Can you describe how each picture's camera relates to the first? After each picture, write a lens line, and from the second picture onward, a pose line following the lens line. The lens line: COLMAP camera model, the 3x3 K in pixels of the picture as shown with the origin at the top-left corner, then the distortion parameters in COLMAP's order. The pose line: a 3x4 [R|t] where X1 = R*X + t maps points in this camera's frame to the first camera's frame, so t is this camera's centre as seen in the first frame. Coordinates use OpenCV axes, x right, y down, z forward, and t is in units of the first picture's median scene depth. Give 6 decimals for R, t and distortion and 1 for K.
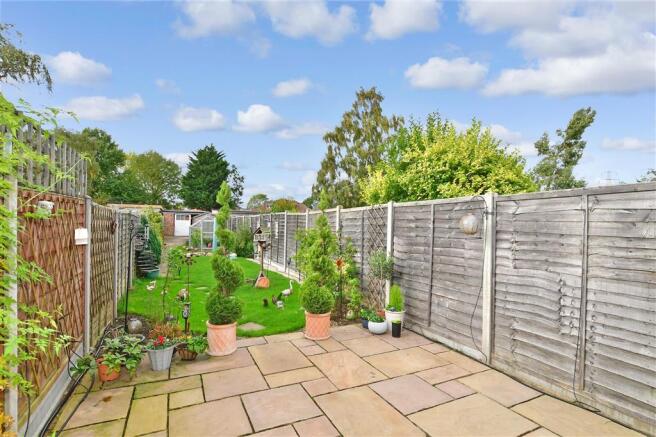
lens RADIAL K [[327.6, 0, 328.7], [0, 327.6, 220.1], [0, 0, 1]] dist [-0.021328, 0.001278]
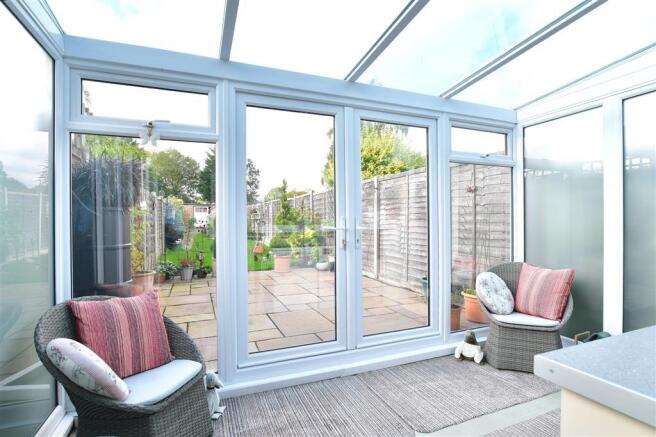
lens RADIAL K [[327.6, 0, 326.5], [0, 327.6, 219.1], [0, 0, 1]] dist [-0.021328, 0.001278]
pose [[0.998142, -0.020896, -0.057230, 0.228248], [0.022217, 0.999499, 0.022559, 0.061693], [0.056730, -0.023789, 0.998106, -0.457534]]
